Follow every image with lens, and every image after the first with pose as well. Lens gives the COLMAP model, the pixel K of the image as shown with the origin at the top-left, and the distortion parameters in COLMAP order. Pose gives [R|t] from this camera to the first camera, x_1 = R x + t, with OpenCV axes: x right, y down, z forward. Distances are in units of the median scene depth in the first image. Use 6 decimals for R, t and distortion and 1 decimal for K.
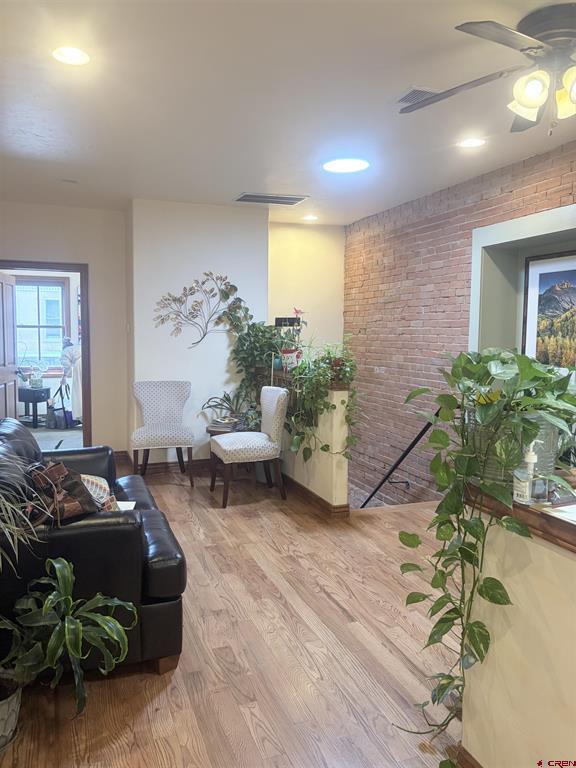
lens RADIAL K [[580.8, 0, 291.3], [0, 580.8, 386.8], [0, 0, 1]] dist [0.032569, -0.018760]
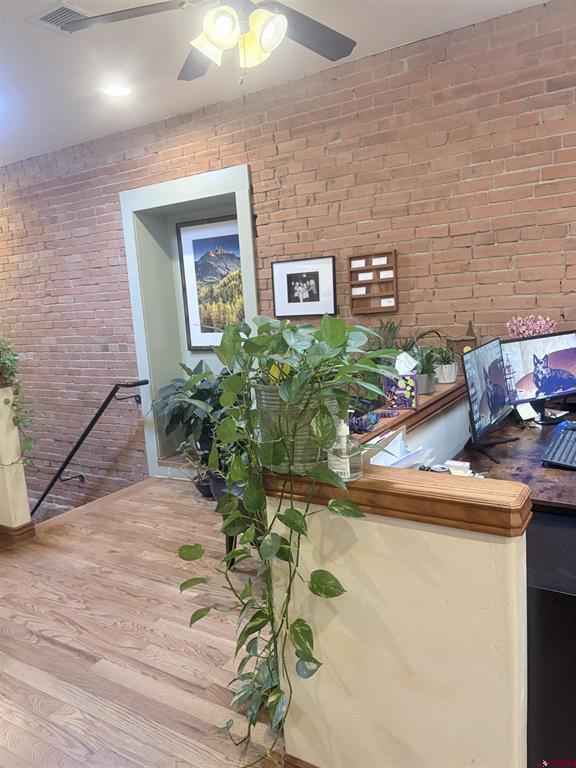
lens RADIAL K [[580.8, 0, 284.8], [0, 580.8, 390.2], [0, 0, 1]] dist [0.032569, -0.018760]
pose [[0.805602, -0.158304, 0.570916, -0.054512], [0.129690, 0.987390, 0.090782, -0.011122], [-0.578087, 0.000908, 0.815974, 0.098019]]
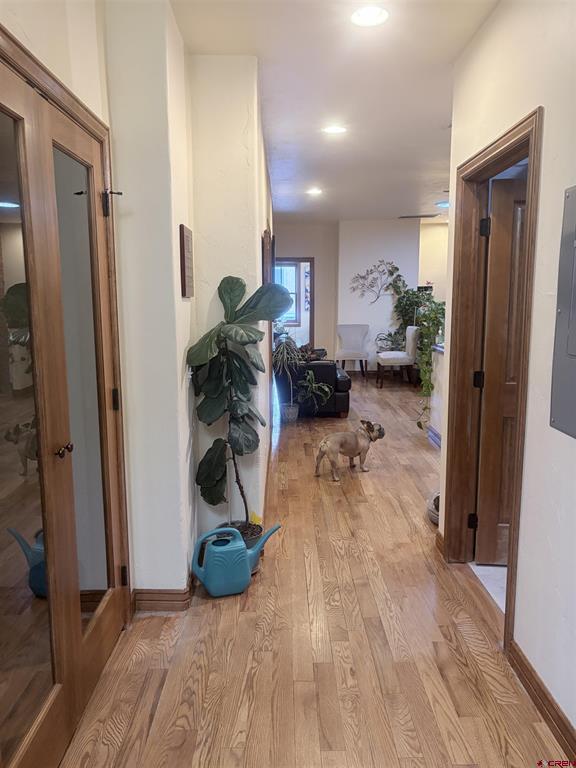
lens RADIAL K [[580.8, 0, 283.3], [0, 580.8, 384.0], [0, 0, 1]] dist [0.032569, -0.018760]
pose [[0.932756, 0.036604, -0.358646, 0.286149], [-0.014750, 0.997874, 0.063481, 0.081242], [0.360207, -0.053923, 0.931312, -0.948228]]
